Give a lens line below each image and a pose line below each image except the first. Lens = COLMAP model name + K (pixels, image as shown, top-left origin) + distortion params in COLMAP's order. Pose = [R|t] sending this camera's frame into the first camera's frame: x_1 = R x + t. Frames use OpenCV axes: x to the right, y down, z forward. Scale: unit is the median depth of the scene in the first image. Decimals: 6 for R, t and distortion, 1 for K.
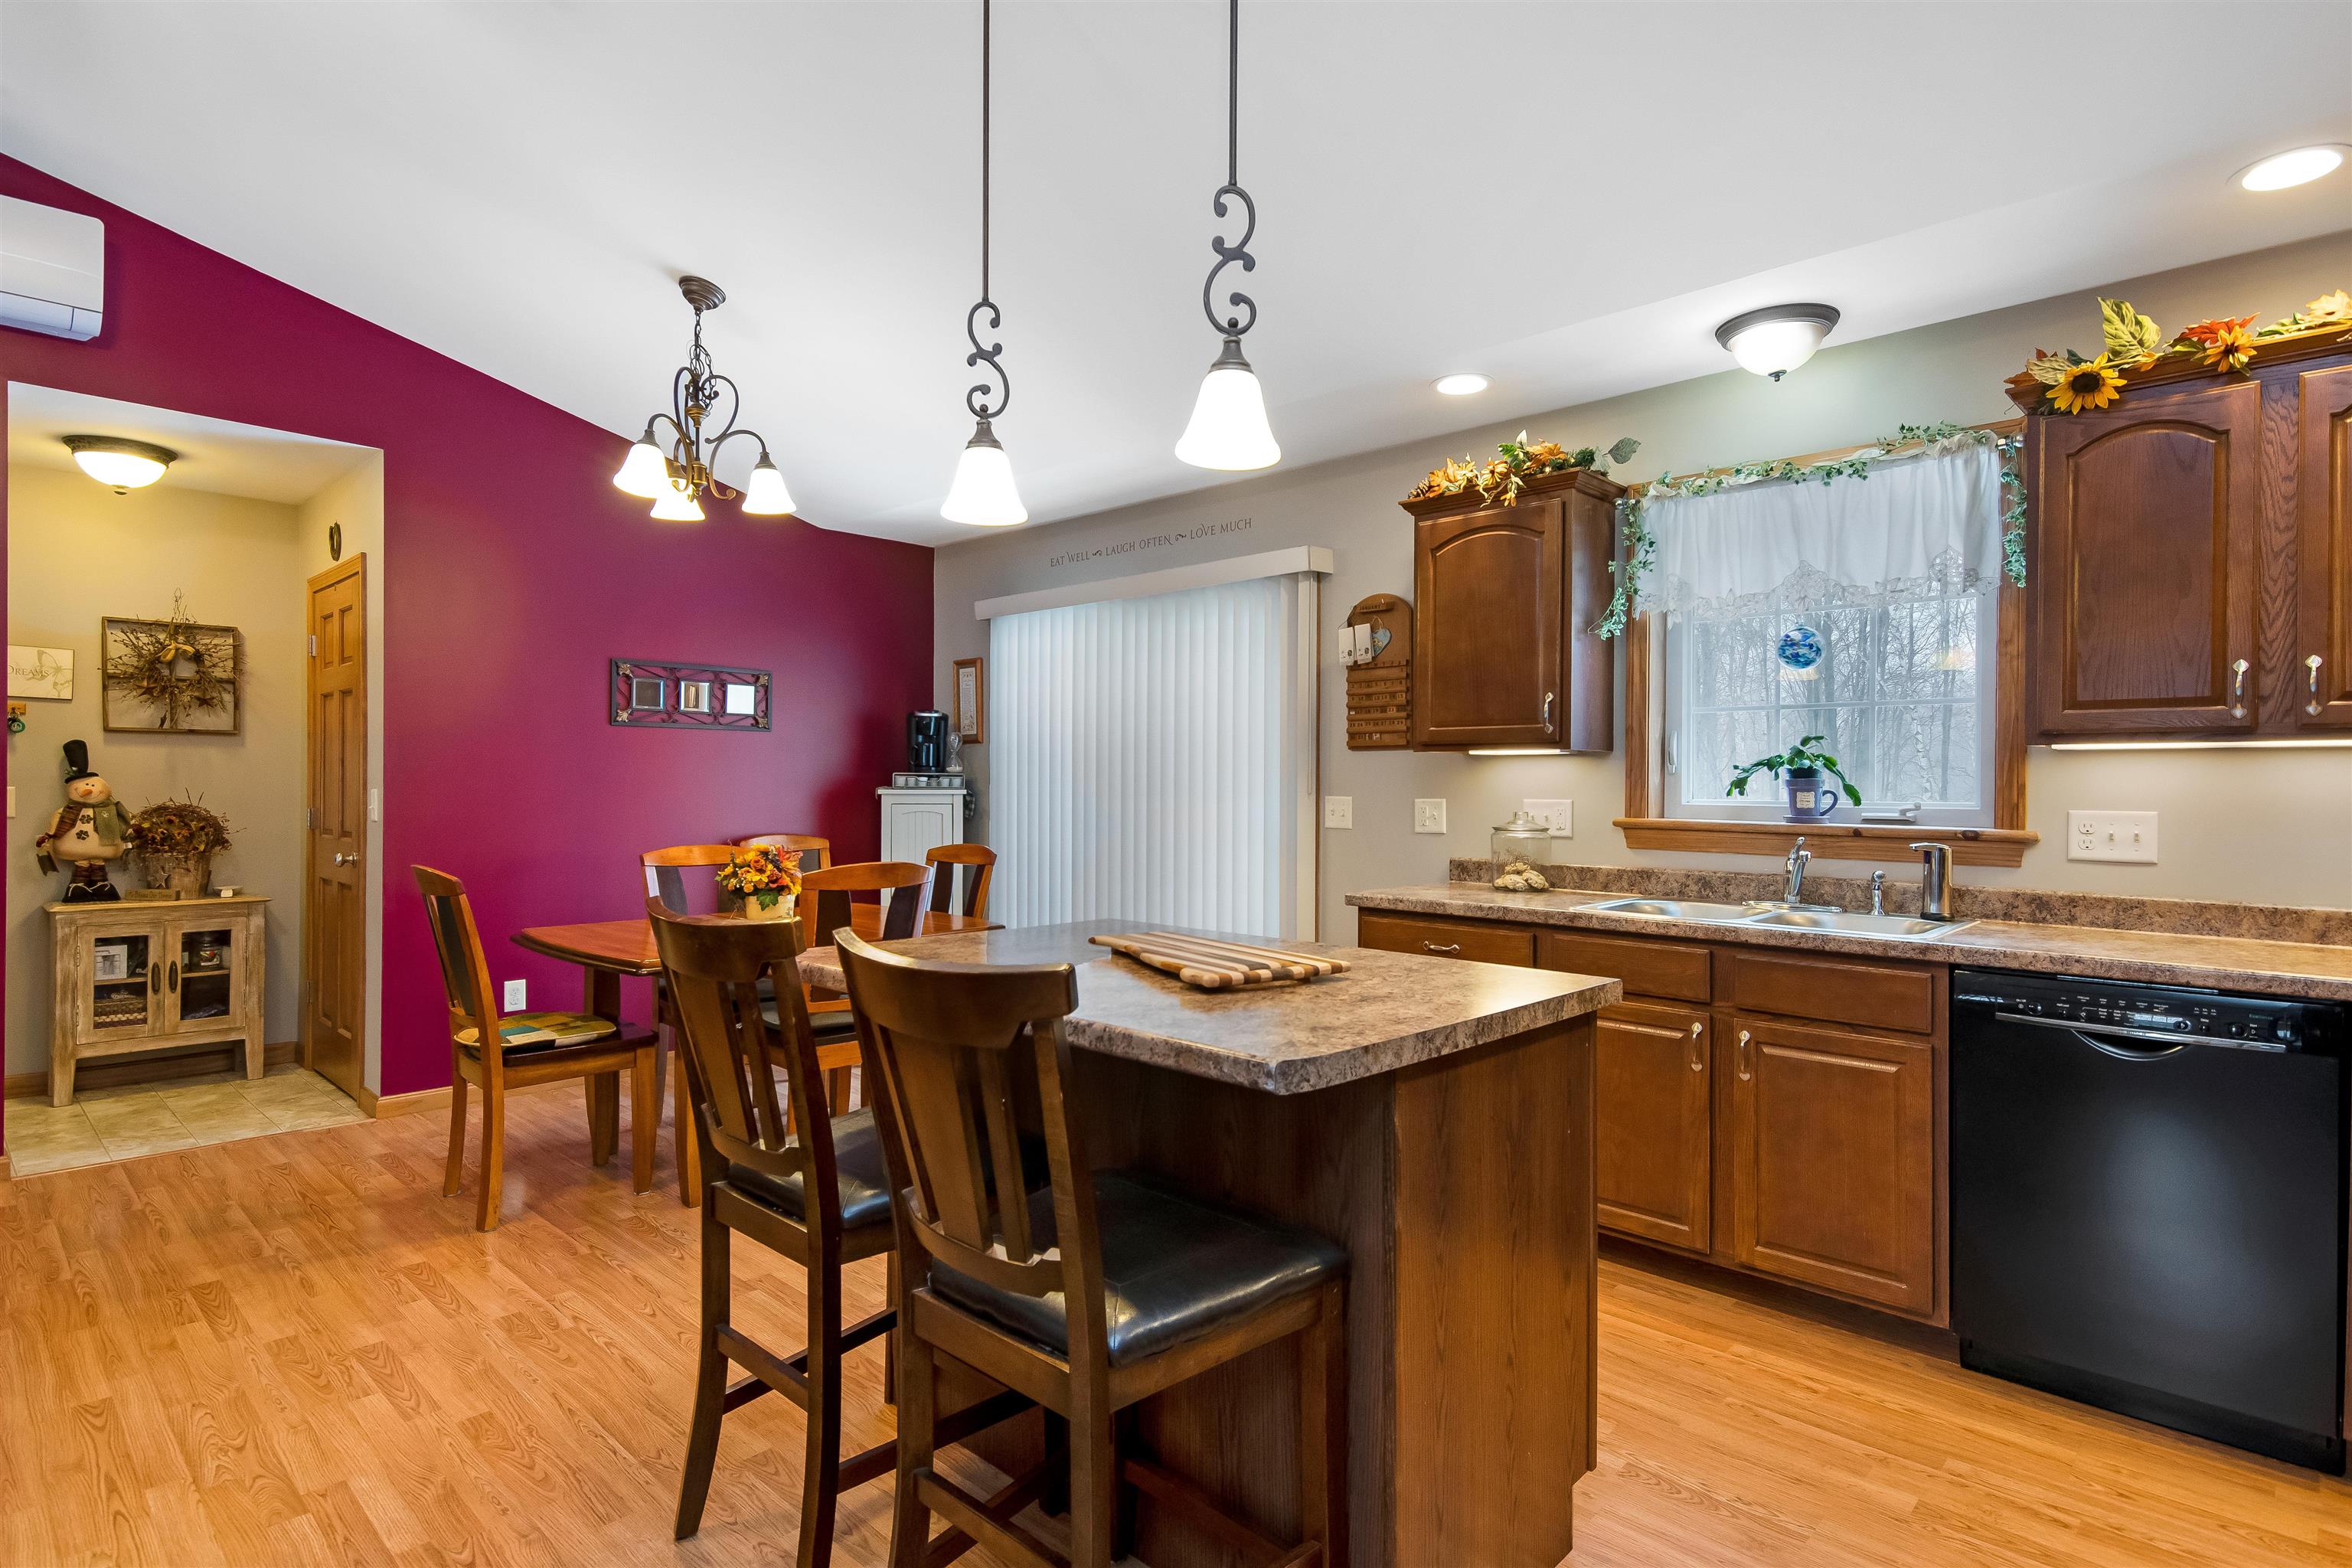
lens RADIAL K [[1166.9, 0, 1151.5], [0, 1166.9, 779.0], [0, 0, 1]] dist [-0.000221, -0.000176]
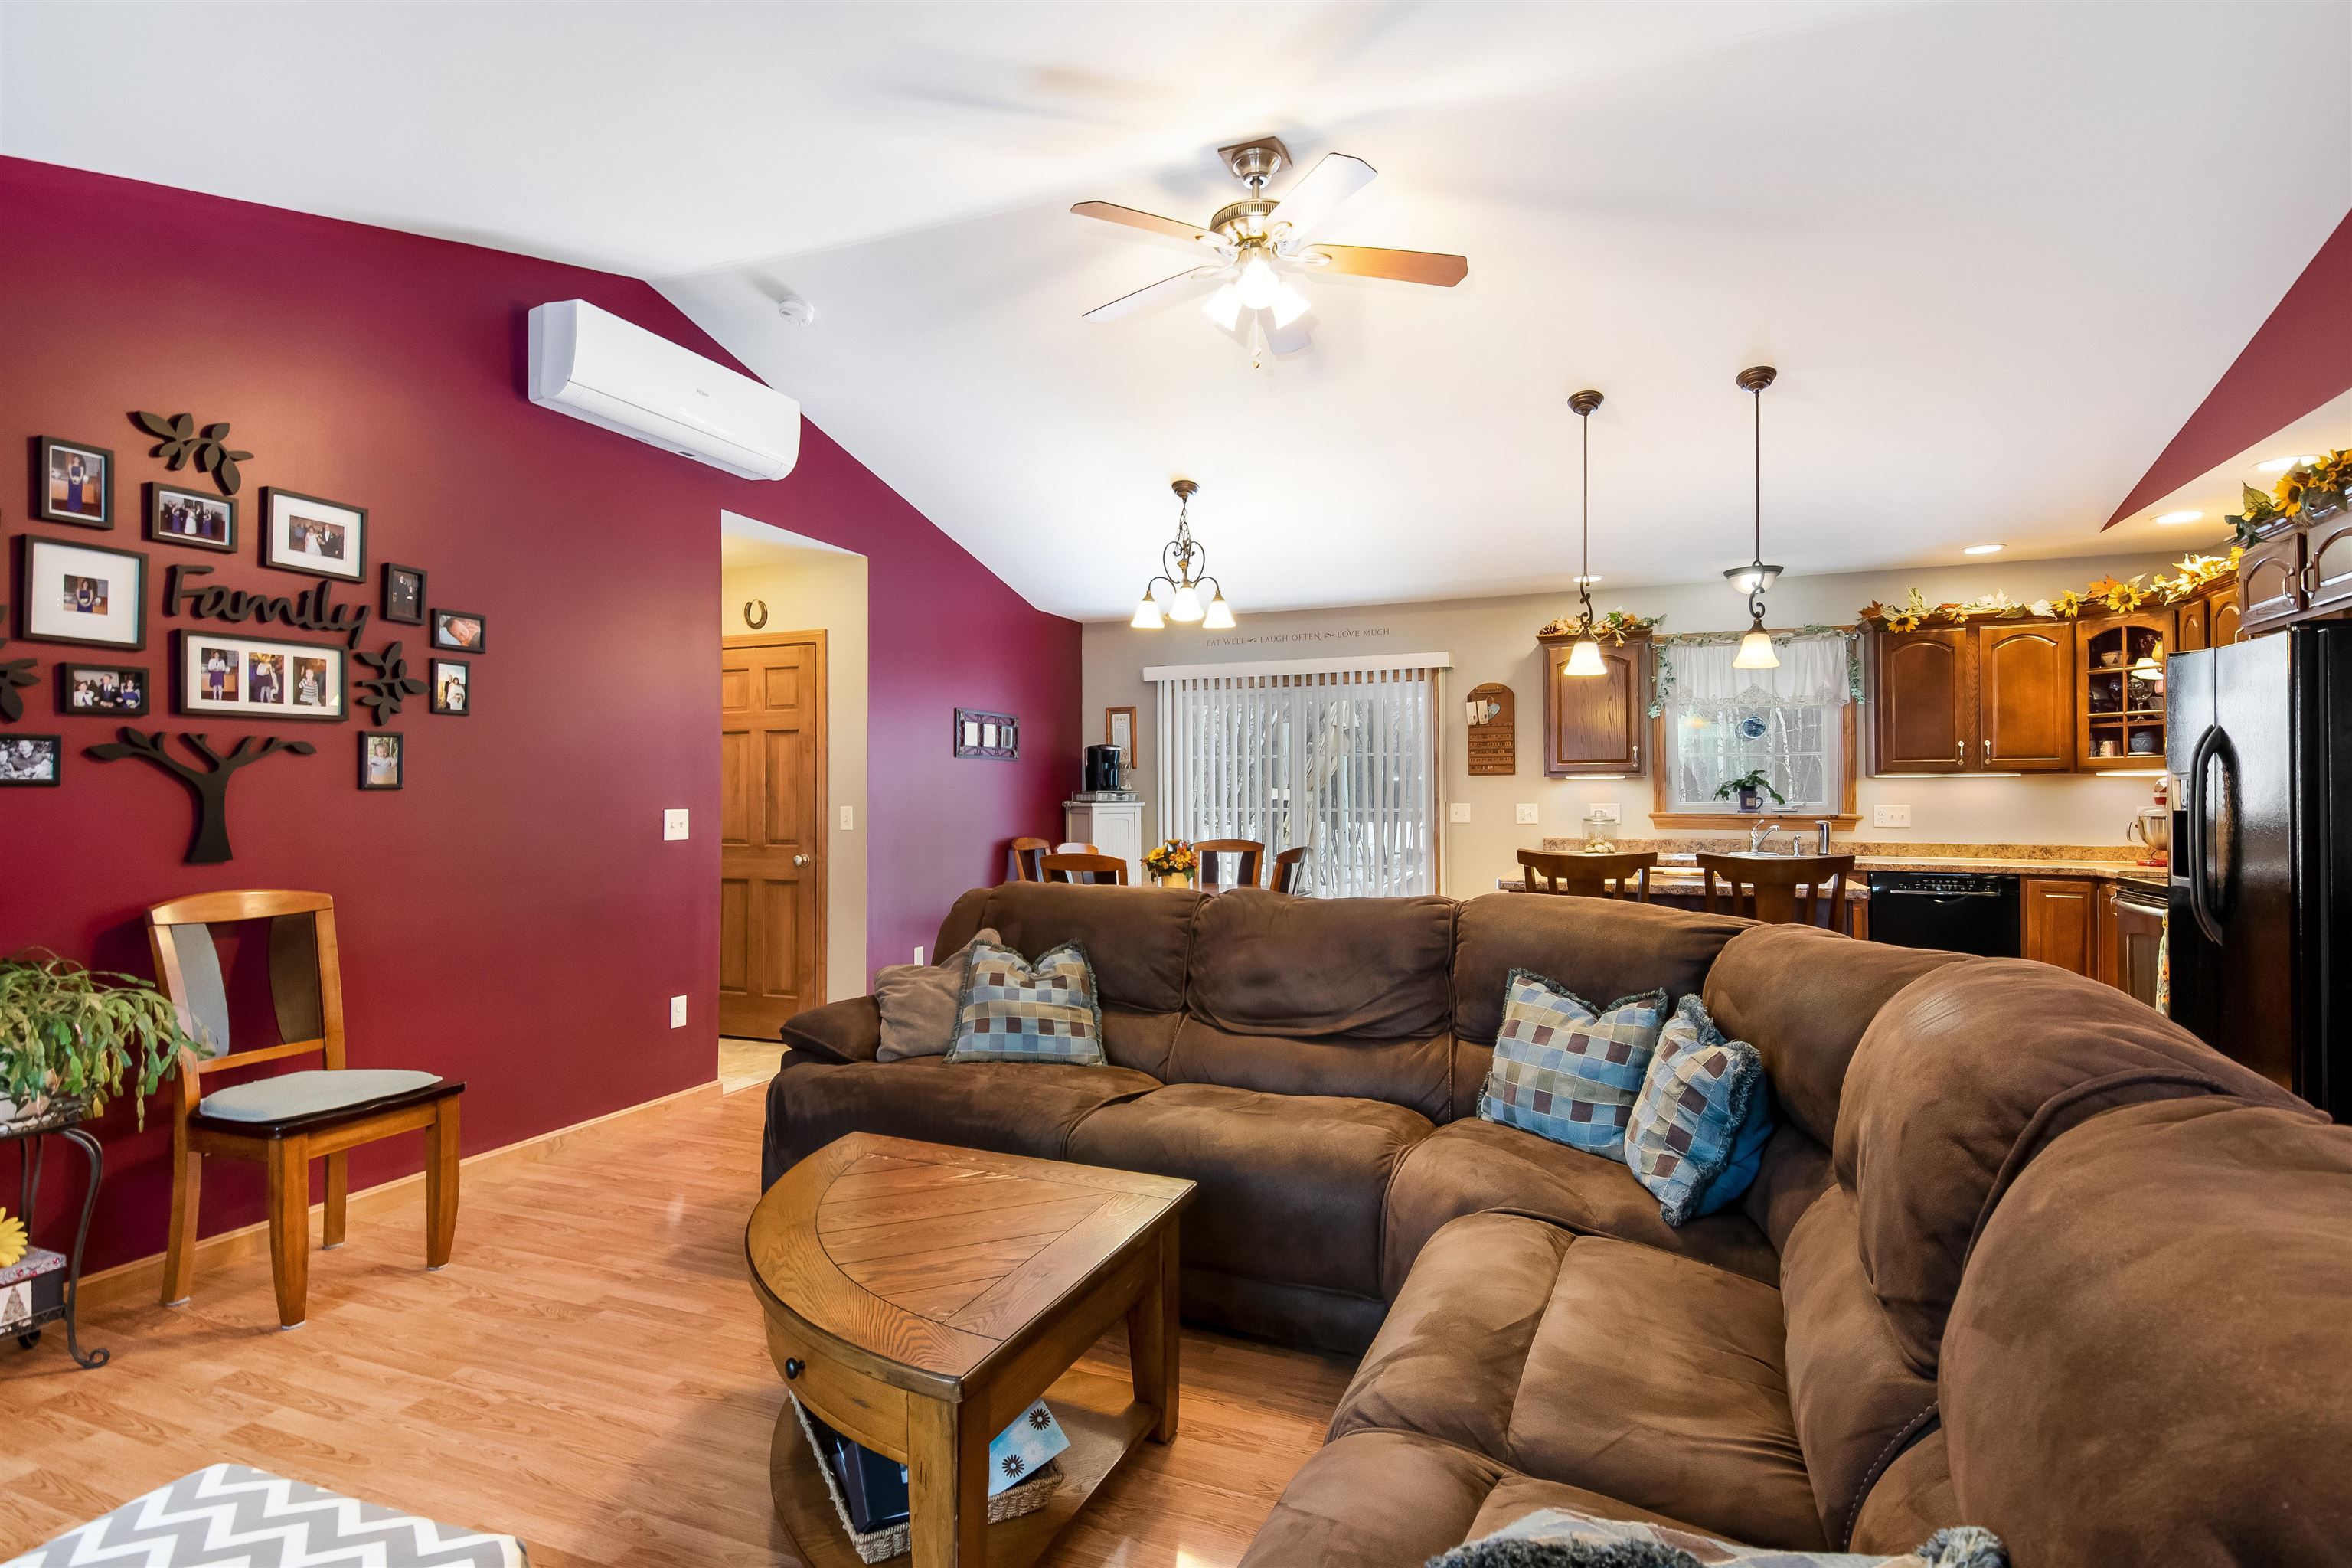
lens RADIAL K [[1129.4, 0, 1120.1], [0, 1129.4, 781.1], [0, 0, 1]] dist [0.001340, 0.000243]
pose [[0.938340, -0.005569, 0.345668, -1.098682], [0.008268, 0.999946, -0.006332, -0.013226], [-0.345614, 0.008799, 0.938336, -0.439025]]
